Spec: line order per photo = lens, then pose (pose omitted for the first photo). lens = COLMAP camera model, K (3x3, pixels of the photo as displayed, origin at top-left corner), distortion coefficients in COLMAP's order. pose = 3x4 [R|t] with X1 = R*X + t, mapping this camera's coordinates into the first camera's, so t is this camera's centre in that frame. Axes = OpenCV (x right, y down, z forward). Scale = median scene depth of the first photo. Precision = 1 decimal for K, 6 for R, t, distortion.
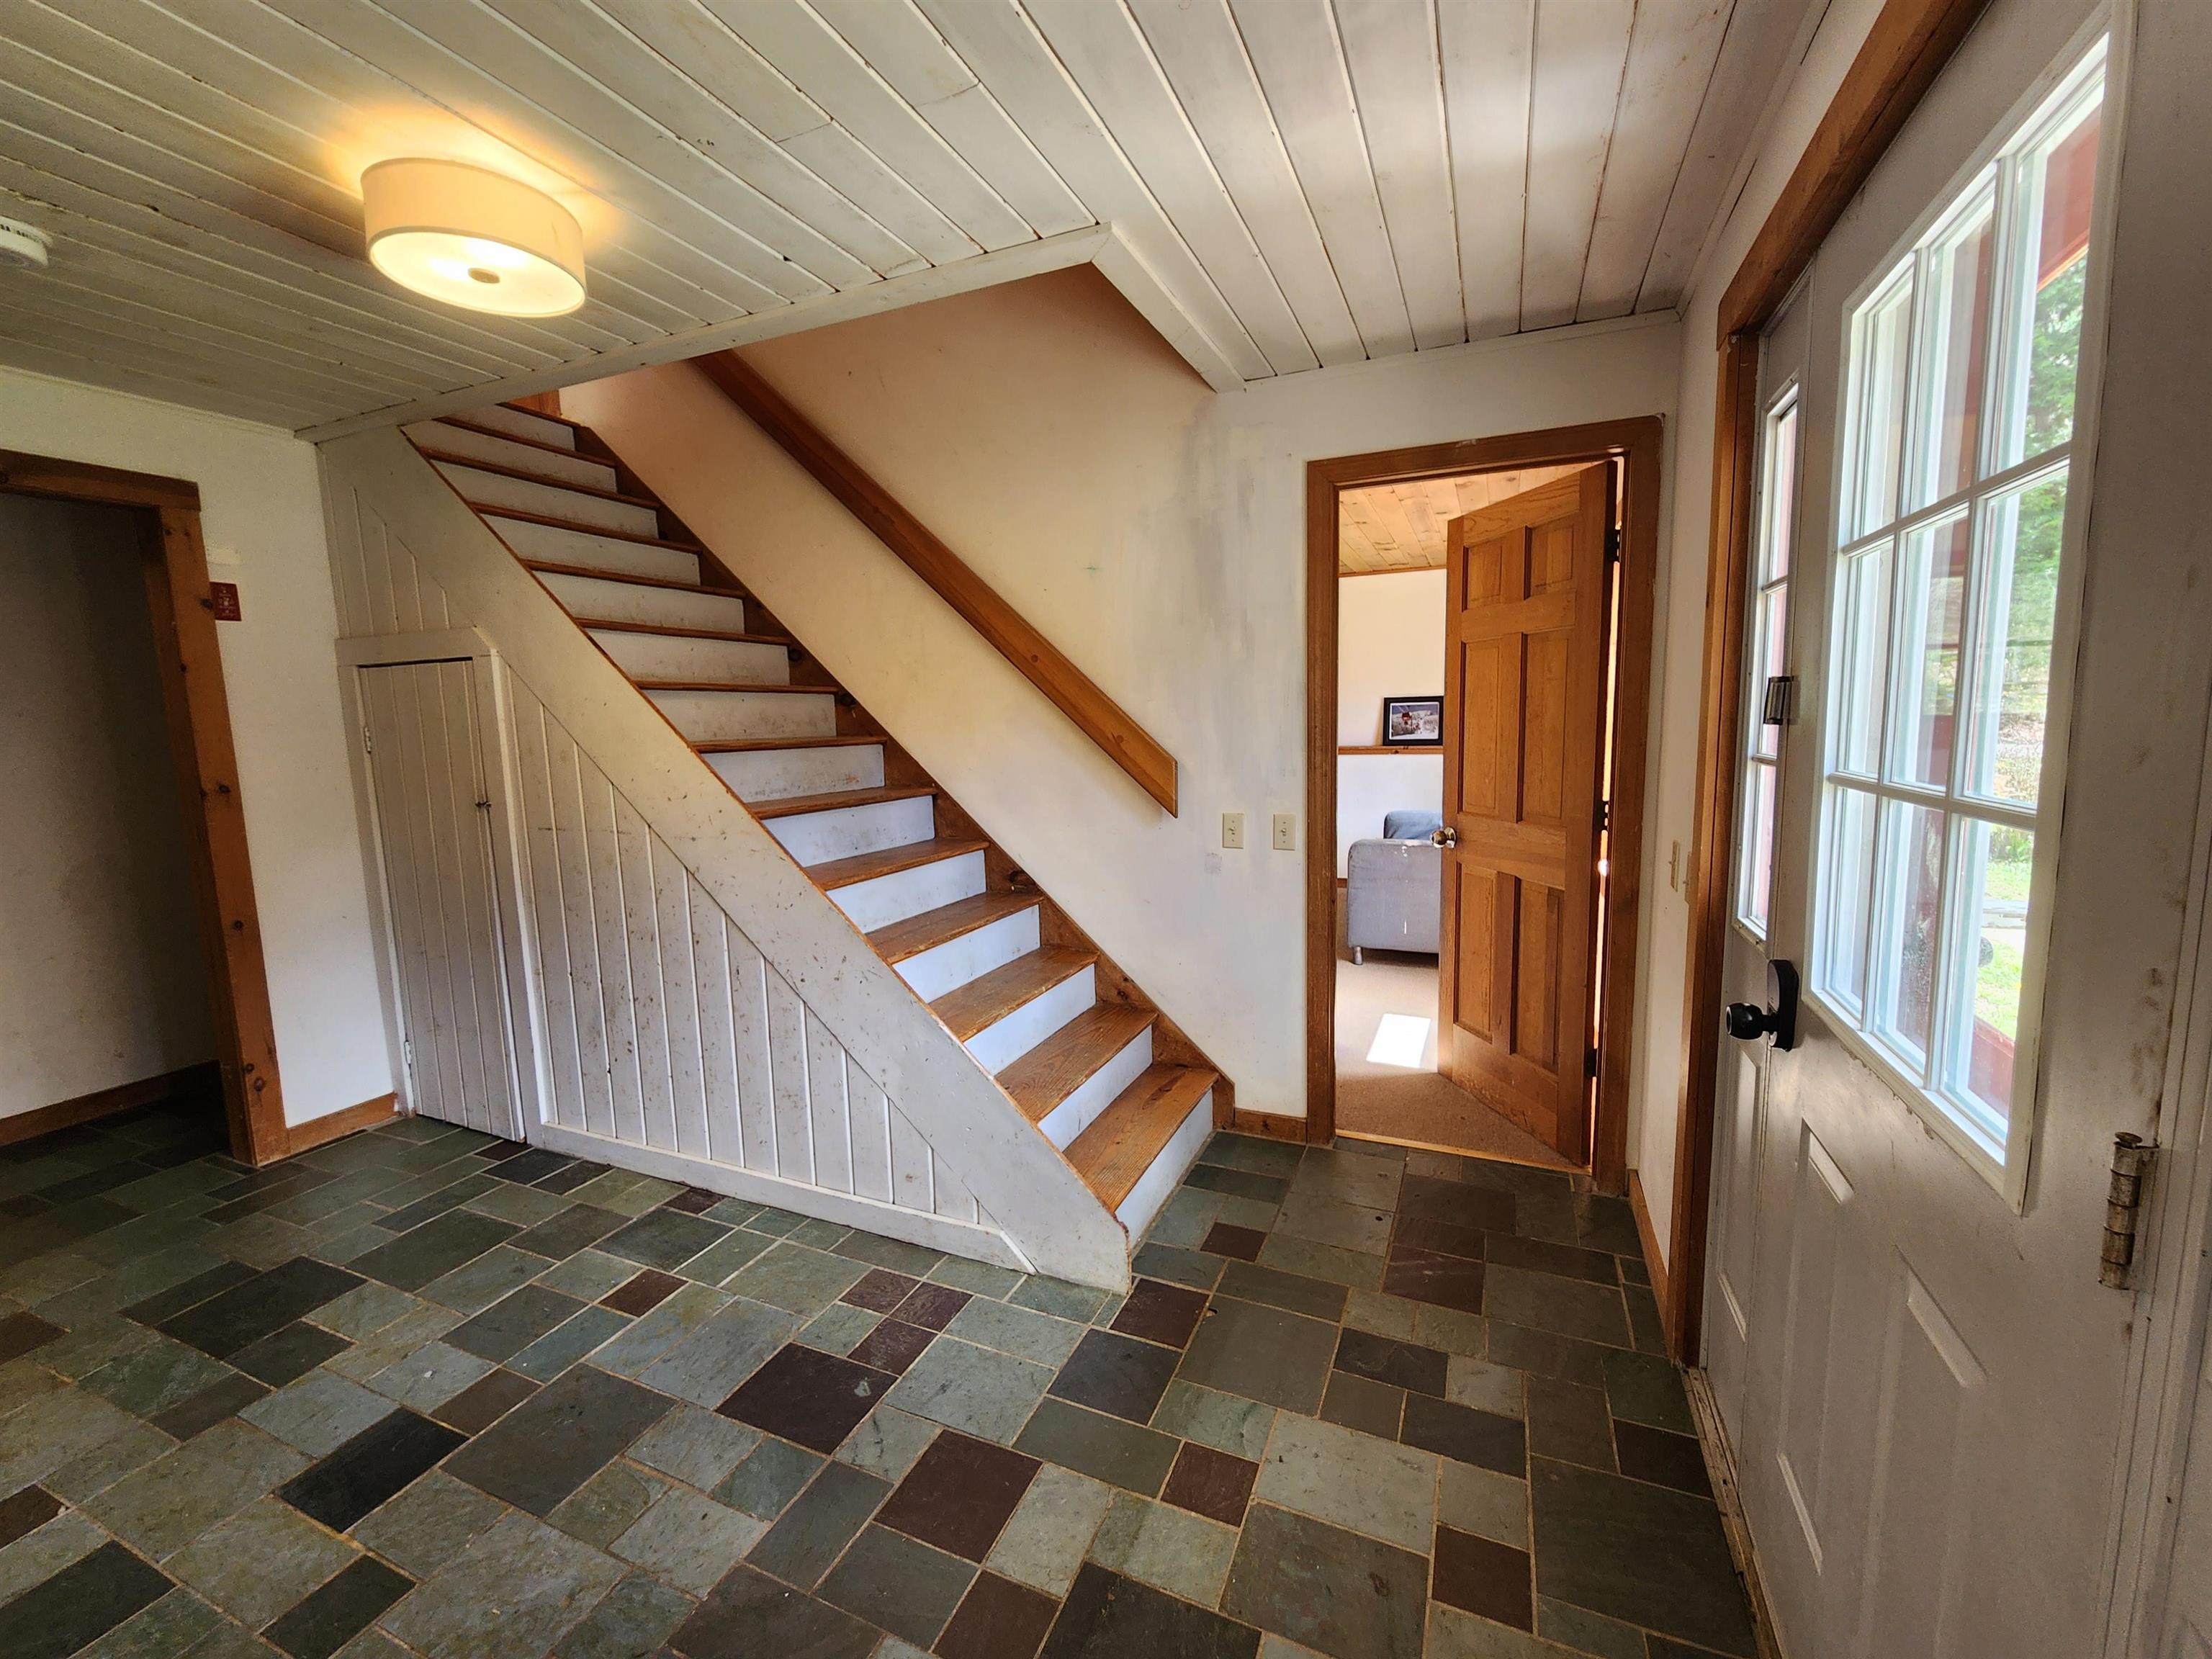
lens RADIAL K [[915.7, 0, 1103.9], [0, 915.7, 823.6], [0, 0, 1]] dist [-0.002737, -0.000278]
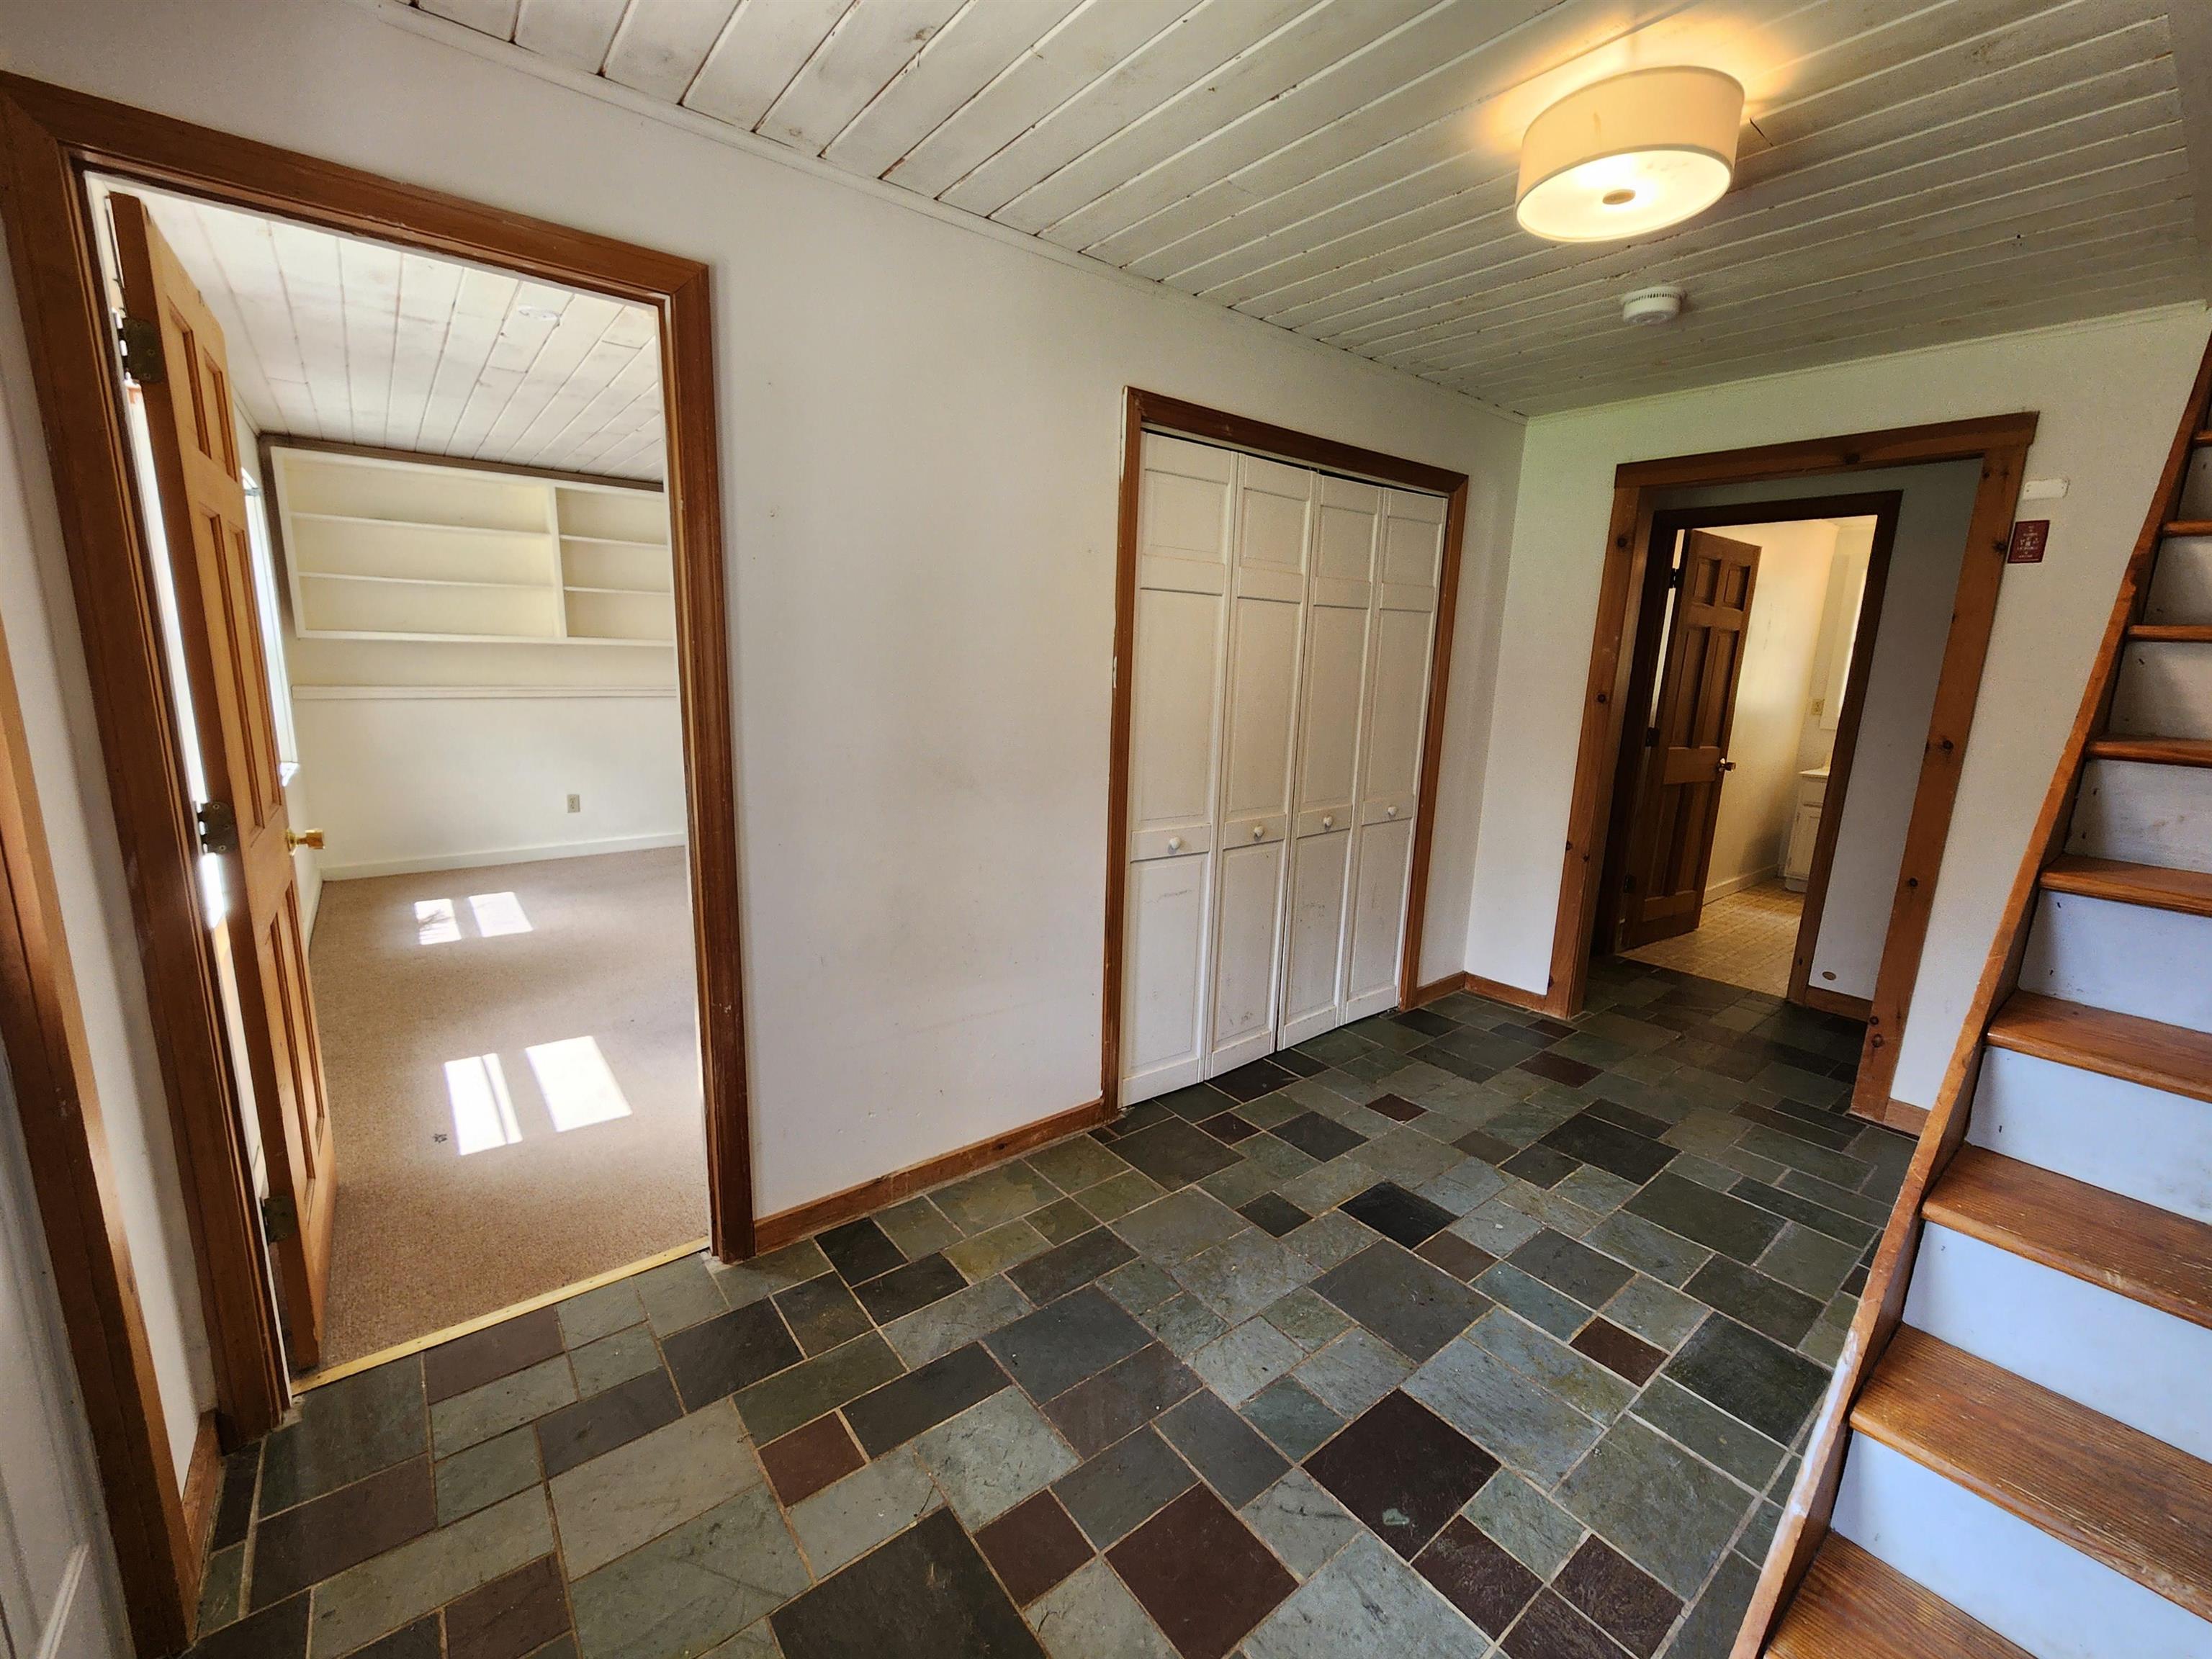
lens RADIAL K [[915.7, 0, 1110.5], [0, 915.7, 832.4], [0, 0, 1]] dist [-0.002737, -0.000278]
pose [[-0.476794, 0.184281, -0.859481, 0.432626], [-0.126460, 0.953226, 0.274534, -0.148050], [0.869871, 0.239586, -0.431188, 0.966815]]
